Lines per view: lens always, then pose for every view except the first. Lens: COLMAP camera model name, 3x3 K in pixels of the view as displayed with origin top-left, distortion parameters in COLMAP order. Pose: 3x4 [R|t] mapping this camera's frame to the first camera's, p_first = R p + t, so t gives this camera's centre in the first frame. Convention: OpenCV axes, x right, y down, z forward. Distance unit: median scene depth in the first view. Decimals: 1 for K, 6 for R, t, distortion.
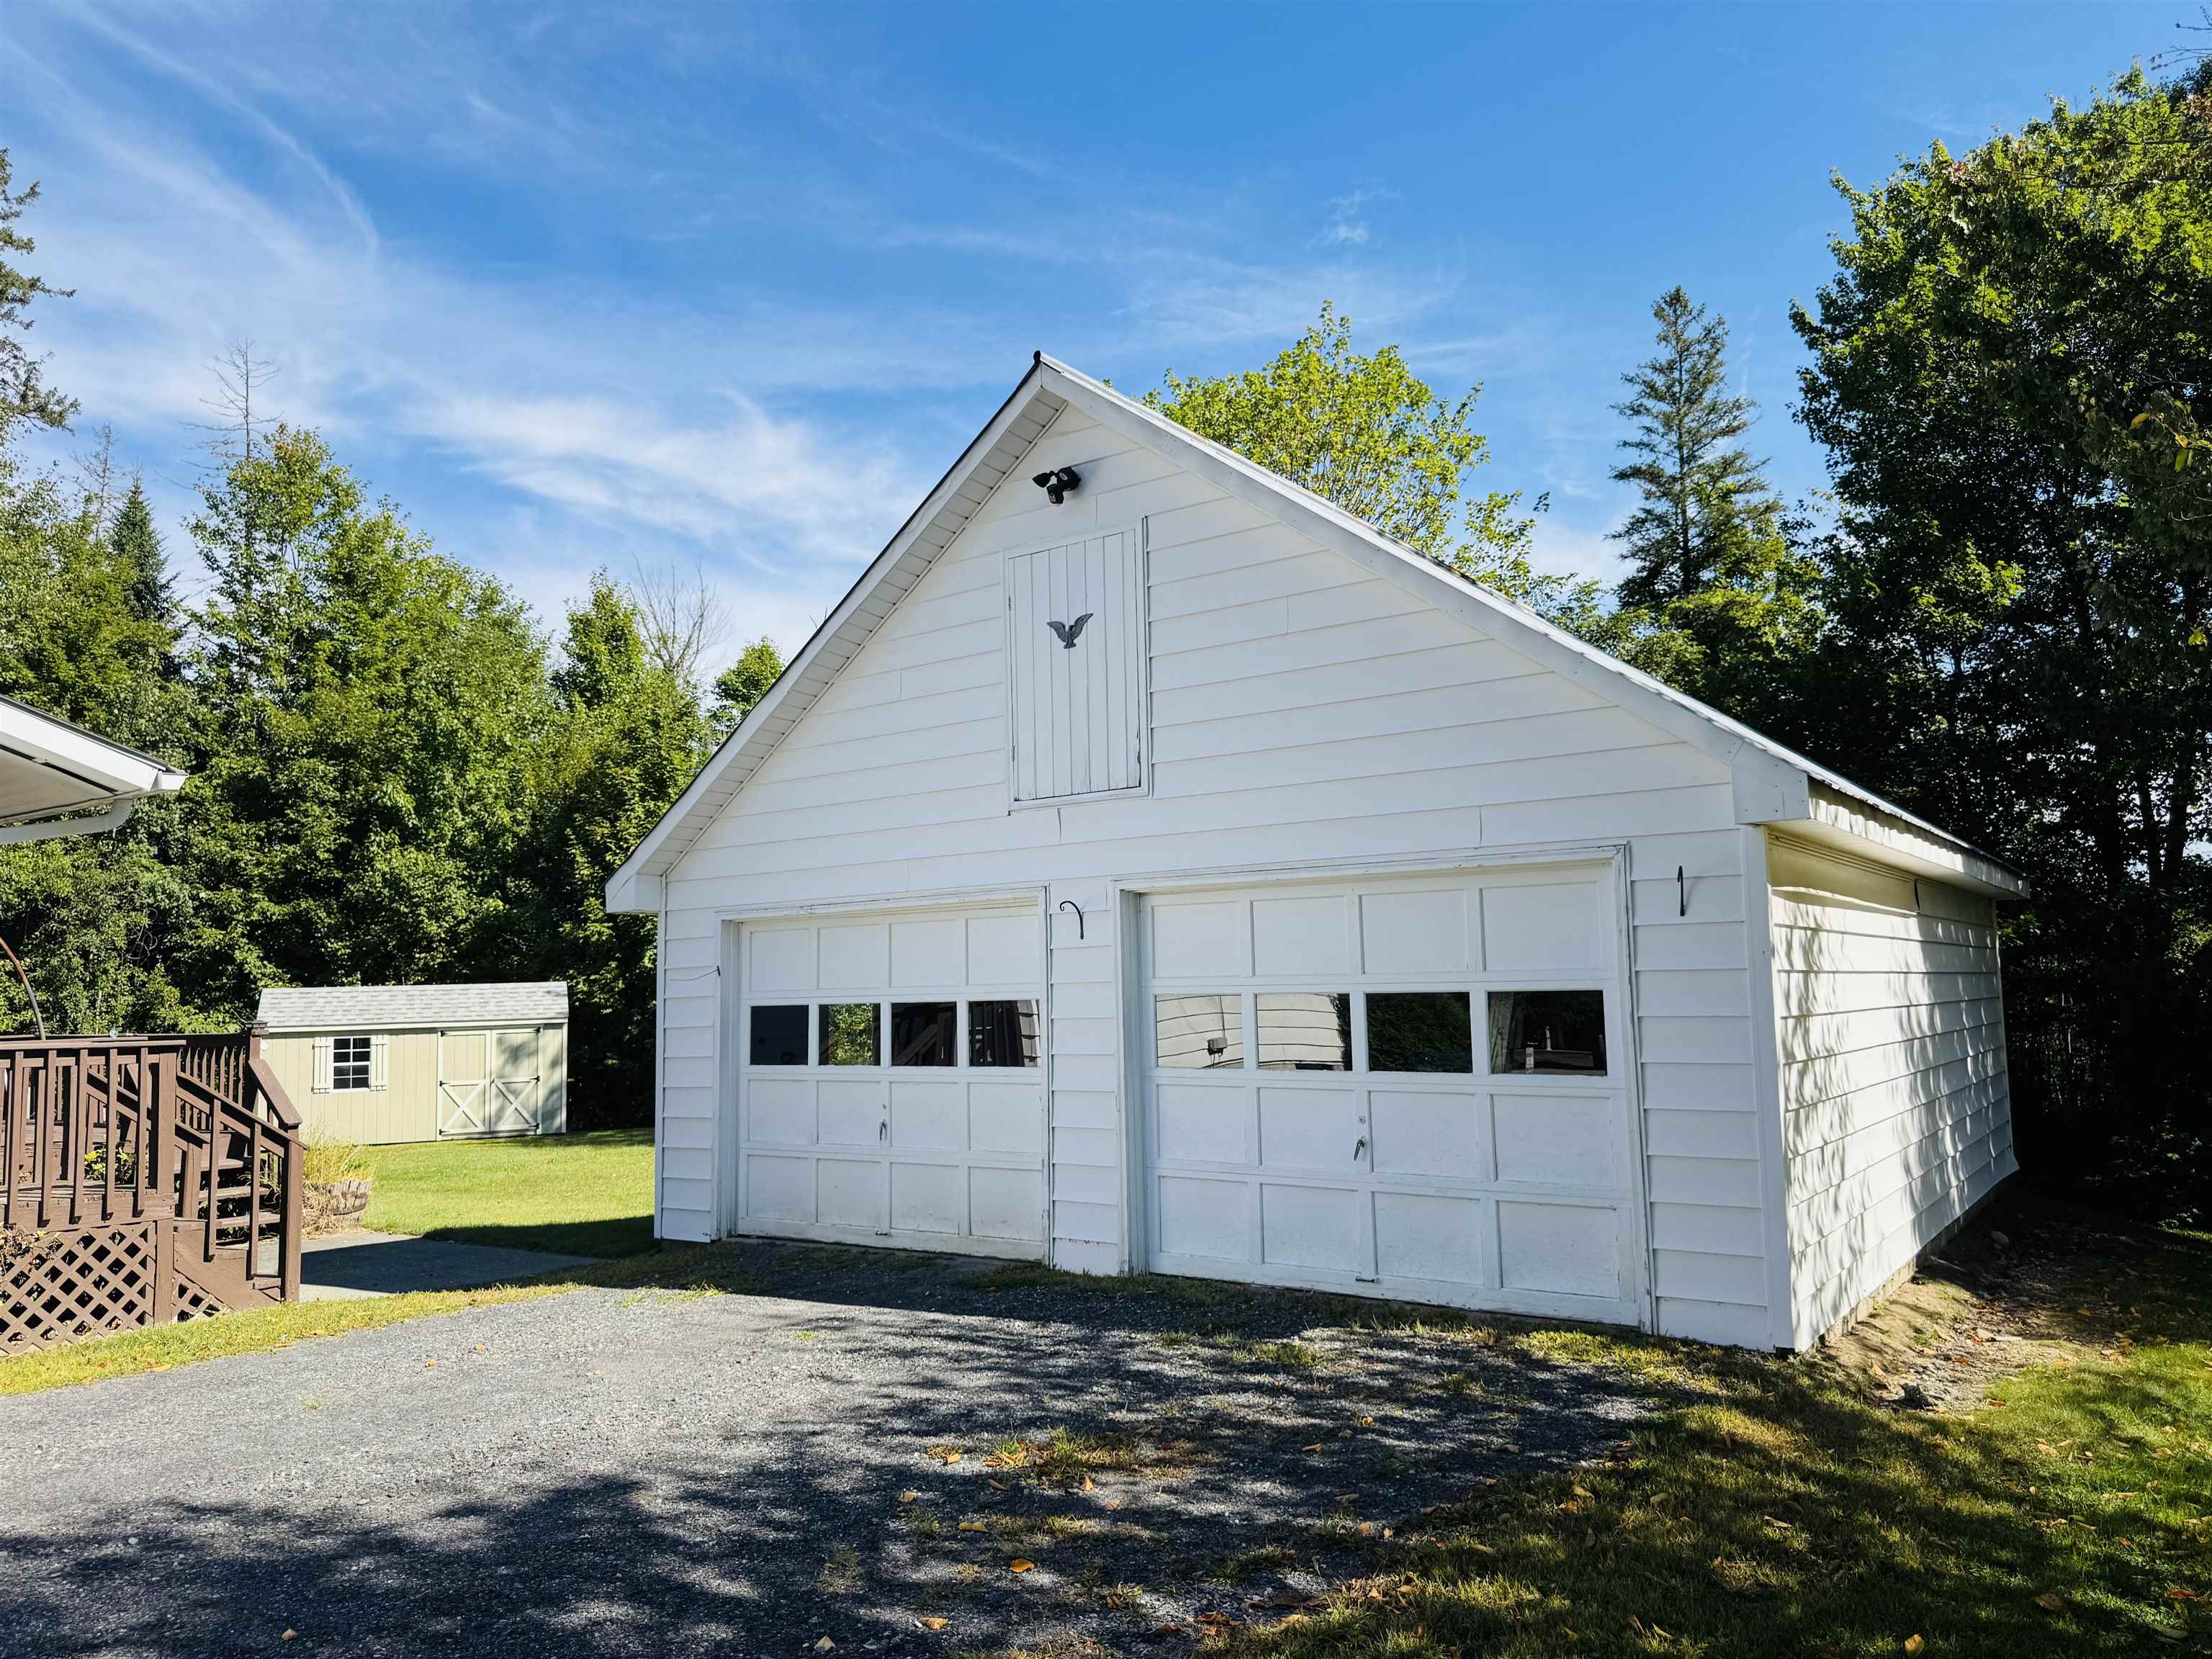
lens RADIAL K [[1591.8, 0, 1218.9], [0, 1591.8, 806.8], [0, 0, 1]] dist [0.017461, -0.092612]
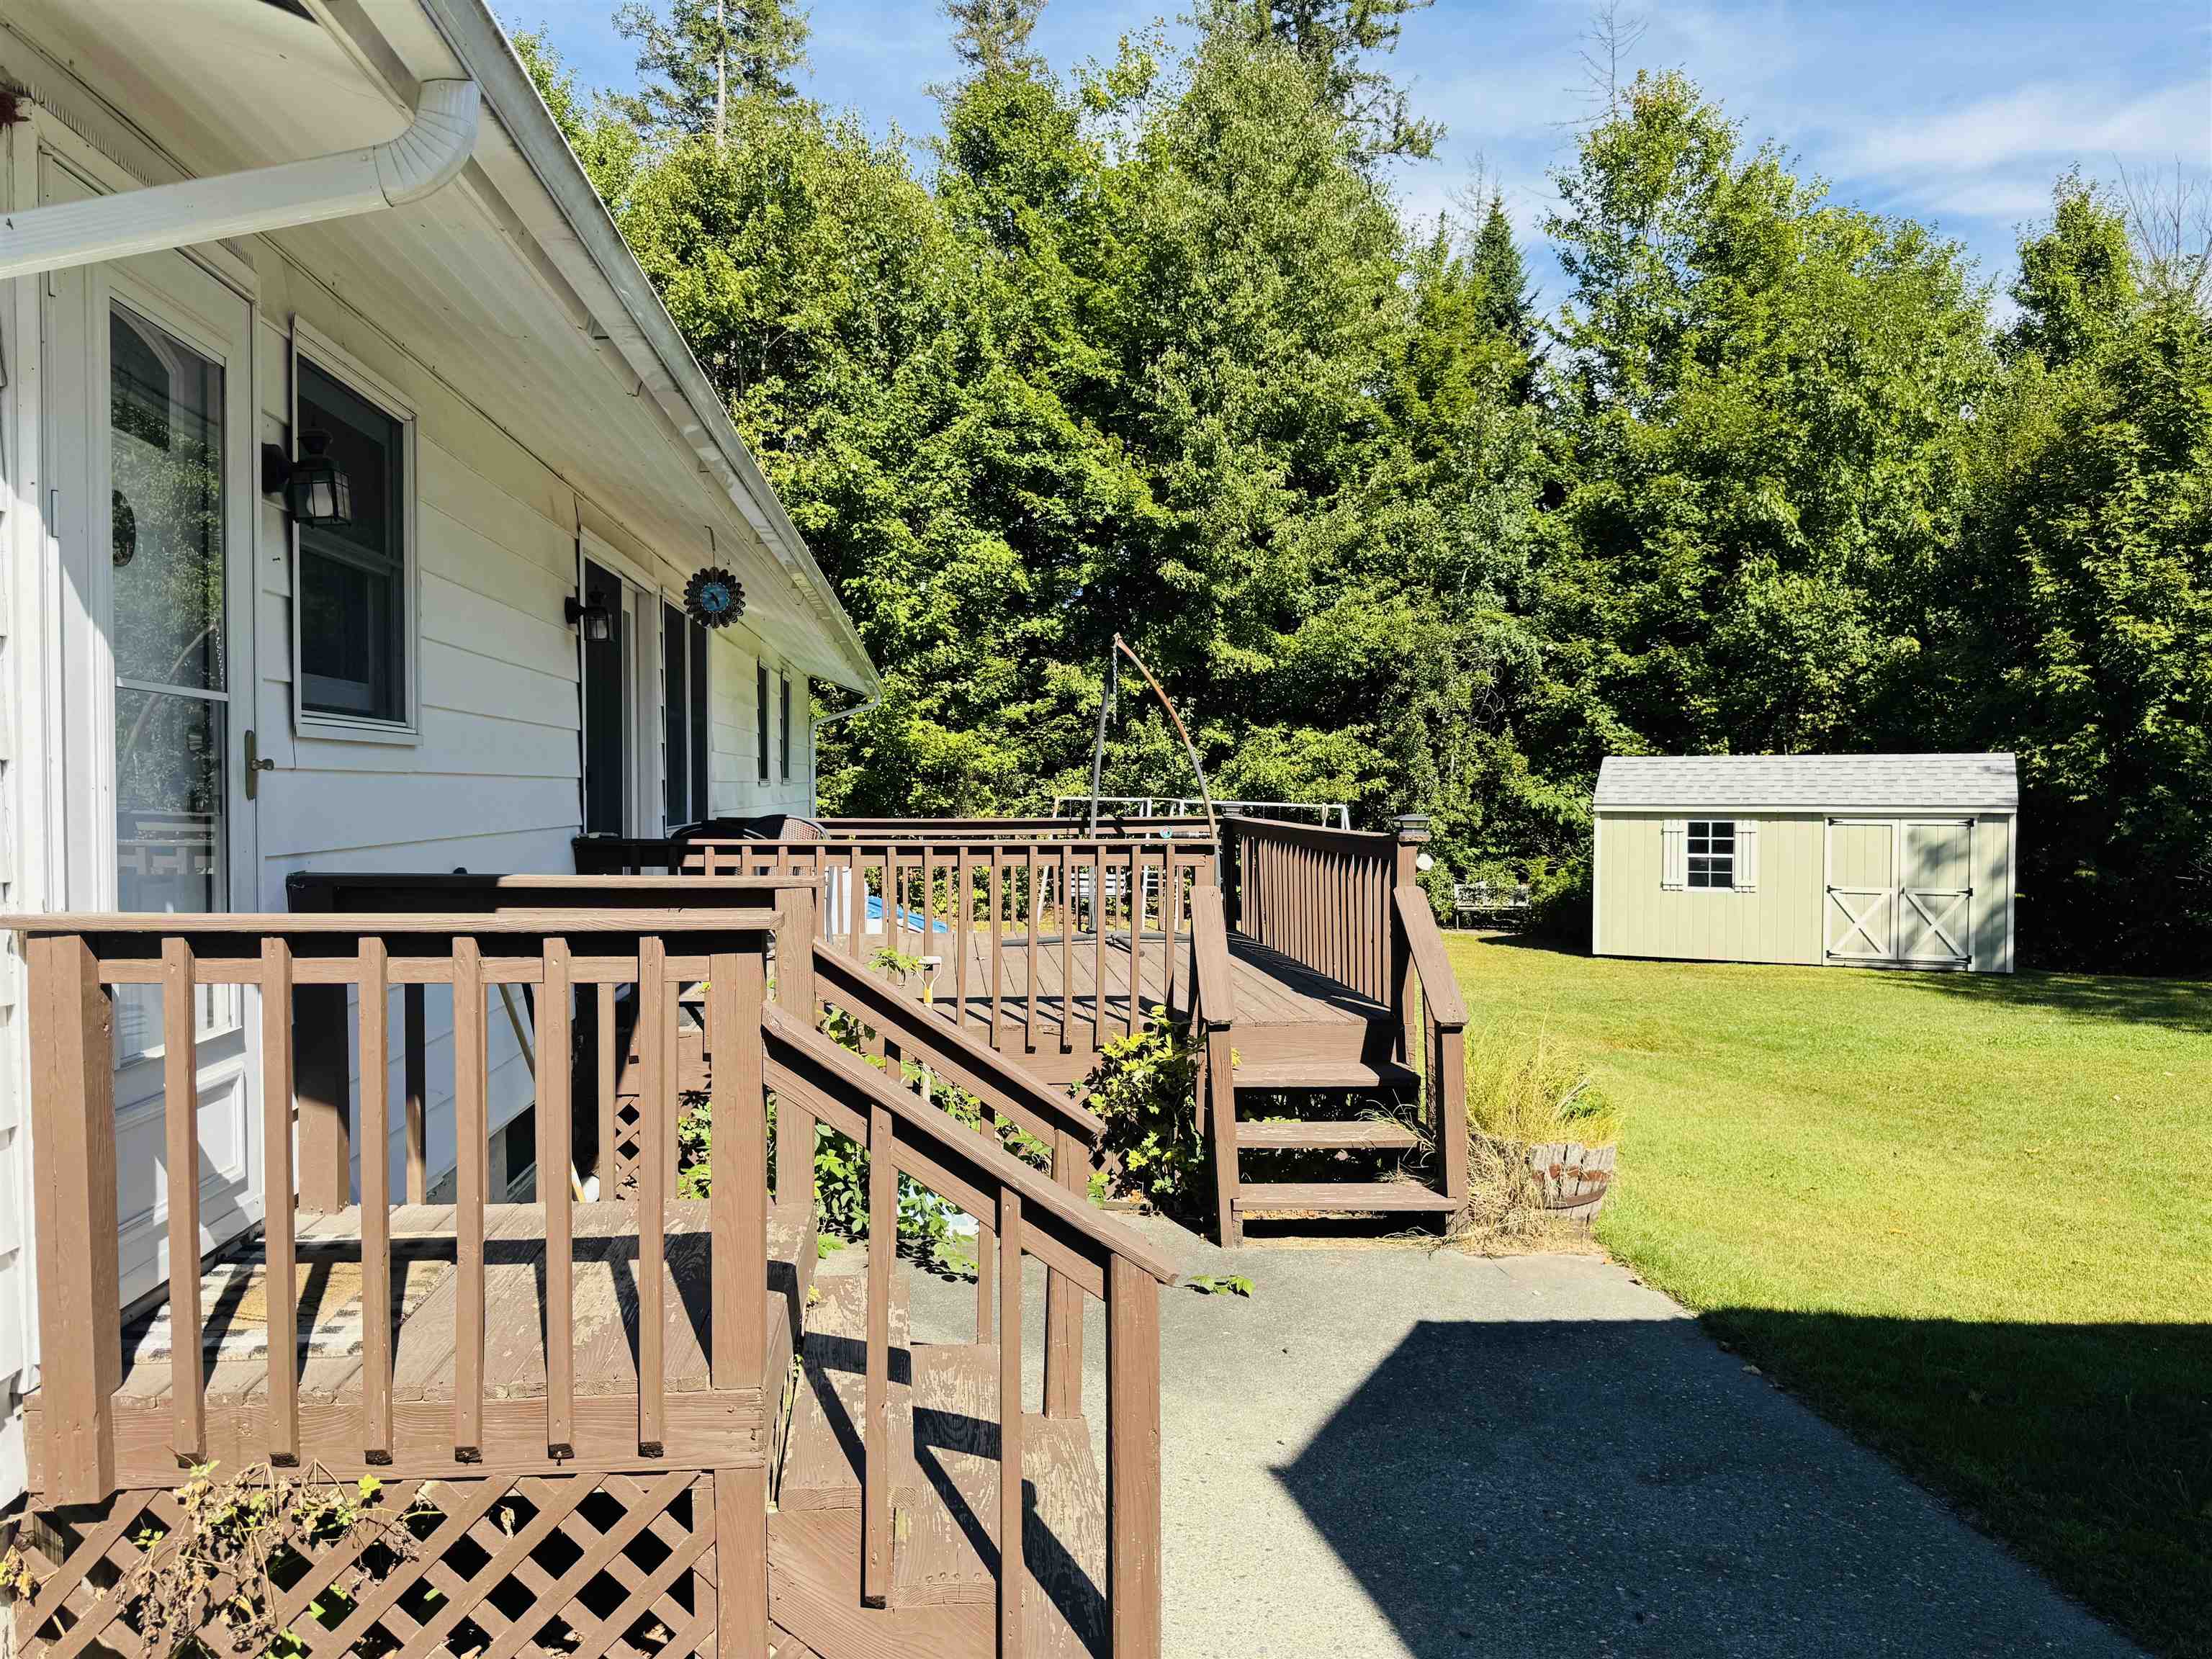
lens RADIAL K [[1571.1, 0, 1130.2], [0, 1571.1, 840.5], [0, 0, 1]] dist [0.059708, -0.053425]
pose [[0.632116, 0.060104, -0.772539, -0.116864], [0.067246, 0.988971, 0.131965, 0.030495], [0.771950, -0.135367, 0.621103, 0.270741]]
